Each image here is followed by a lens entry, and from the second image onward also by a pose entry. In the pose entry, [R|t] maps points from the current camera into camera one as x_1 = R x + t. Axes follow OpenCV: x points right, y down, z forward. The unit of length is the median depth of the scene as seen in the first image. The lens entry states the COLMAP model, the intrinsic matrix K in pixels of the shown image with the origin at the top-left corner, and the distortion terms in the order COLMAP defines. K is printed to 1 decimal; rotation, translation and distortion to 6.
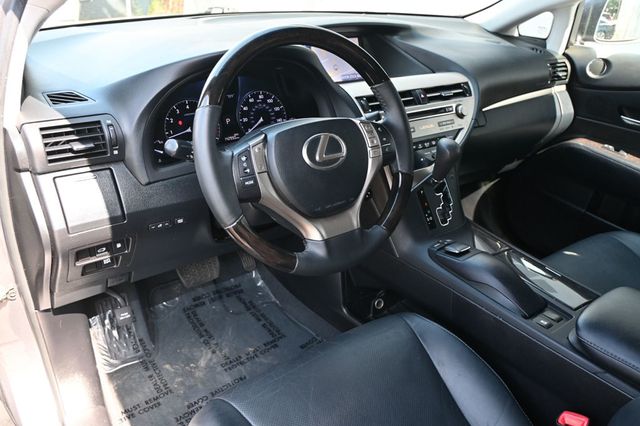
lens RADIAL K [[497.4, 0, 315.4], [0, 497.4, 210.1], [0, 0, 1]] dist [-0.000804, -0.003708]
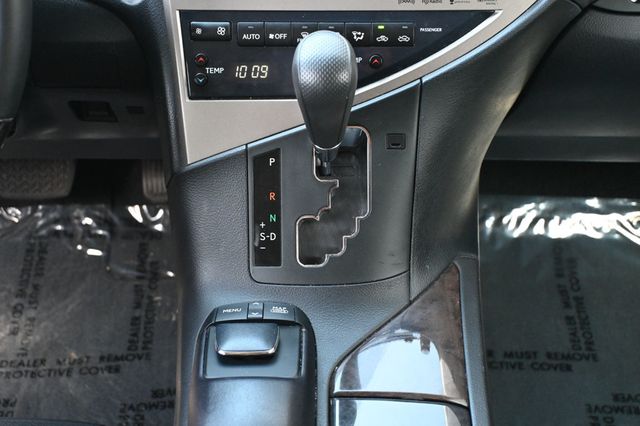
lens RADIAL K [[949.5, 0, 319.3], [0, 949.5, 214.7], [0, 0, 1]] dist [0.012116, 0.000000]
pose [[0.824839, 0.323564, -0.463624, 0.613474], [-0.225108, 0.940191, 0.255668, -0.197352], [0.518621, -0.106519, 0.848343, 0.441781]]
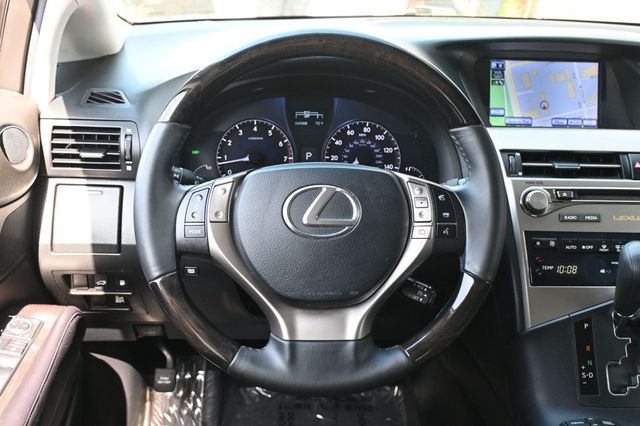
lens RADIAL K [[716.3, 0, 323.8], [0, 716.3, 213.6], [0, 0, 1]] dist [-0.007853, 0.000000]
pose [[0.836156, 0.184331, -0.516589, 0.383556], [-0.242088, 0.969162, -0.046026, -0.053580], [0.492174, 0.163545, 0.854995, 0.131610]]
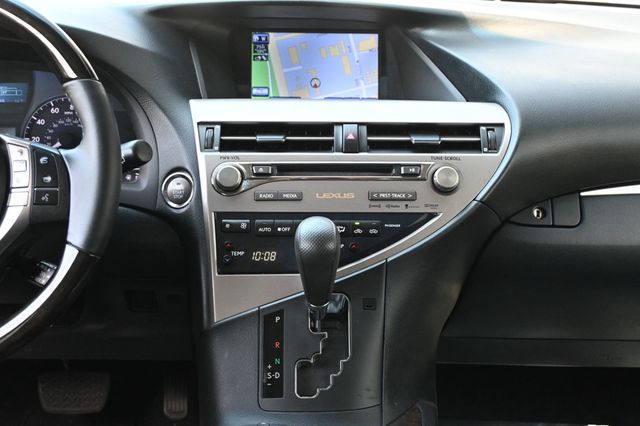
lens RADIAL K [[868.4, 0, 323.6], [0, 868.4, 214.7], [0, 0, 1]] dist [-0.014347, 0.000000]
pose [[0.832450, 0.141669, -0.535684, 0.739016], [-0.230657, 0.967617, -0.102541, -0.062413], [0.503810, 0.208919, 0.838169, 0.293069]]
